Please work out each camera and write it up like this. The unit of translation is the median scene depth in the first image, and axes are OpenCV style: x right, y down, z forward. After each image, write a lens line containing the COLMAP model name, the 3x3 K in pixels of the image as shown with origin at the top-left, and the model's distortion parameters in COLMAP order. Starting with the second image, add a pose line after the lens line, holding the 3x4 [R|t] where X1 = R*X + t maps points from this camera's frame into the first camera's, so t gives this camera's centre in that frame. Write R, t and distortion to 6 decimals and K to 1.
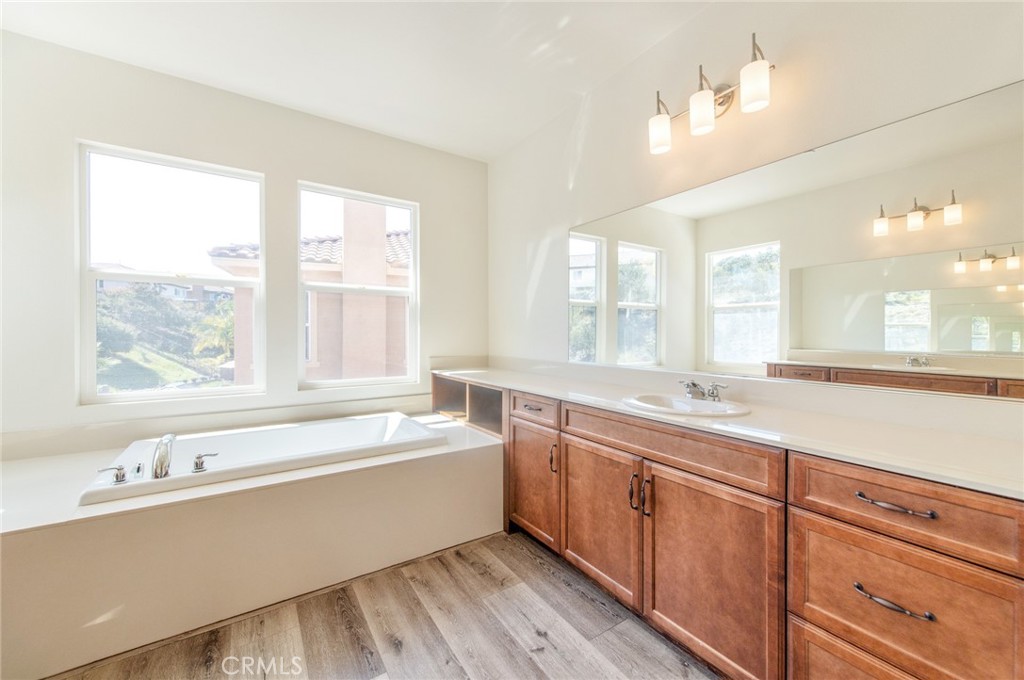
lens RADIAL K [[402.4, 0, 512.8], [0, 402.4, 333.9], [0, 0, 1]] dist [0.010490, -0.002539]
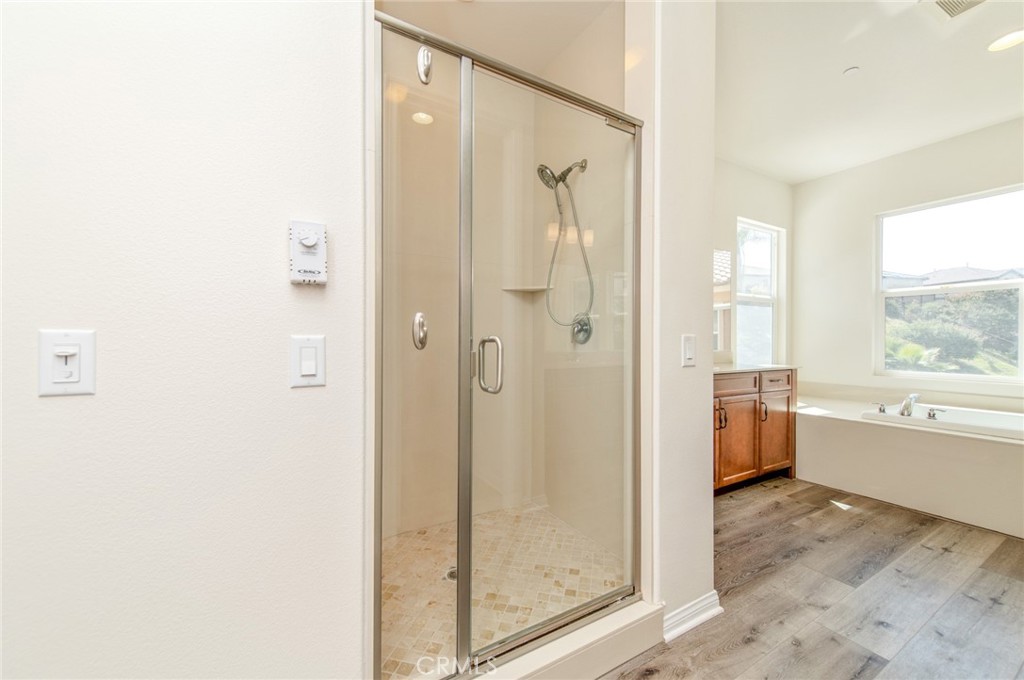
lens RADIAL K [[402.4, 0, 506.9], [0, 402.4, 341.6], [0, 0, 1]] dist [0.010490, -0.002539]
pose [[-0.053119, 0.003840, -0.998581, 0.511615], [-0.002800, 0.999988, 0.003994, 0.029236], [0.998584, 0.003008, -0.053107, -0.315254]]
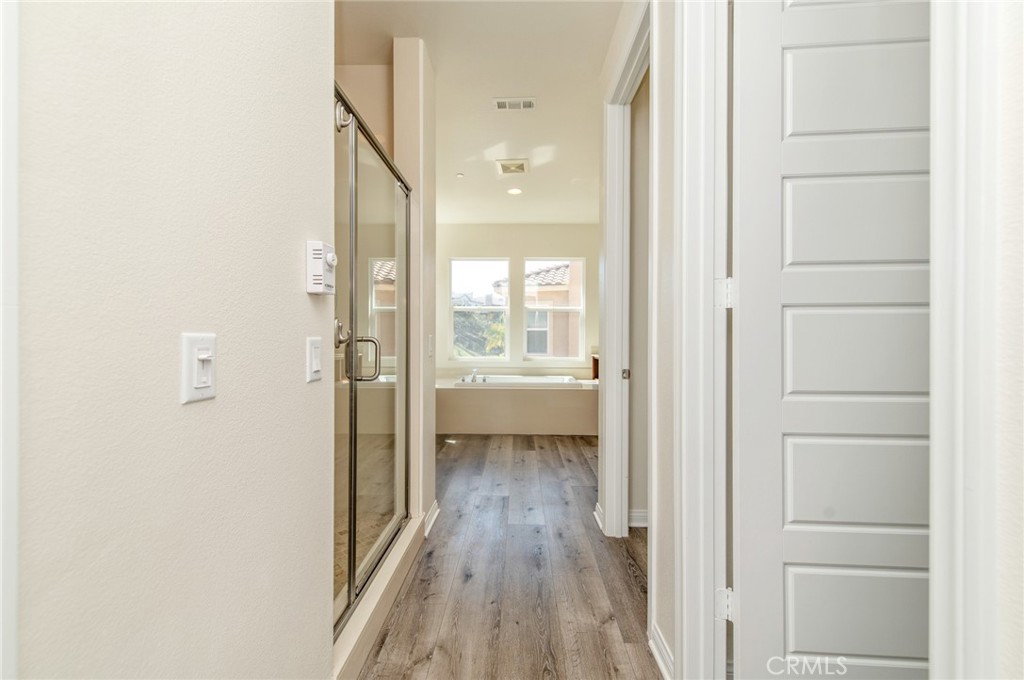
lens RADIAL K [[402.4, 0, 510.1], [0, 402.4, 341.2], [0, 0, 1]] dist [0.010490, -0.002539]
pose [[0.820181, 0.007925, -0.572049, 0.565522], [-0.004410, 0.999962, 0.007530, 0.026116], [0.572087, -0.003653, 0.820185, -0.693098]]
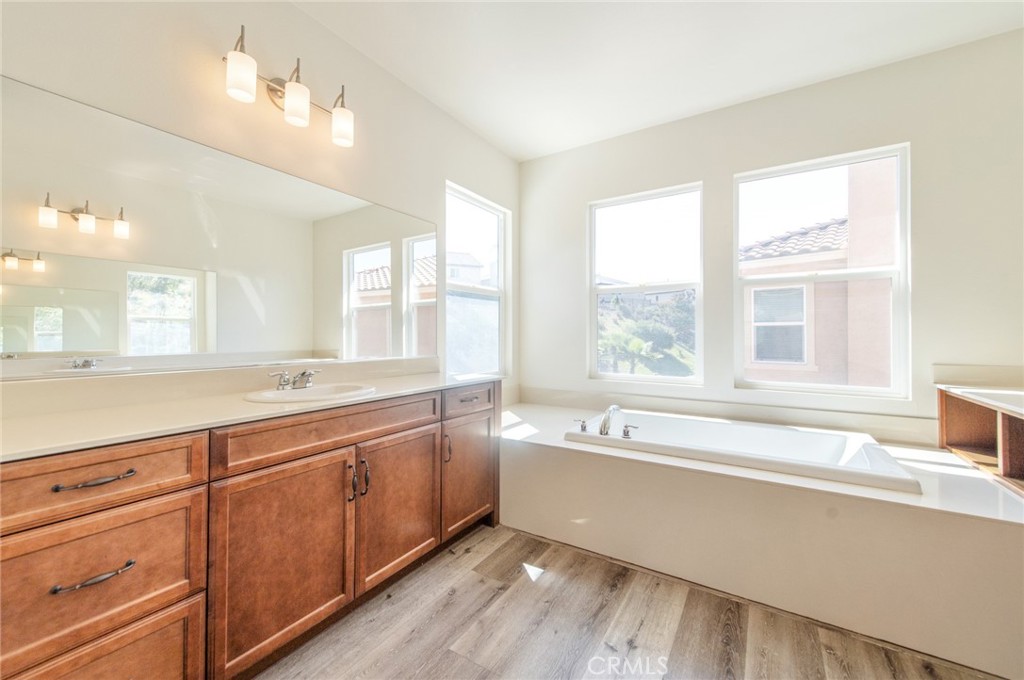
lens RADIAL K [[402.4, 0, 510.2], [0, 402.4, 331.2], [0, 0, 1]] dist [0.010490, -0.002539]
pose [[0.407534, -0.009358, -0.913142, 0.141943], [-0.000398, 0.999946, -0.010425, 0.012363], [0.913190, 0.004612, 0.407508, 0.095688]]
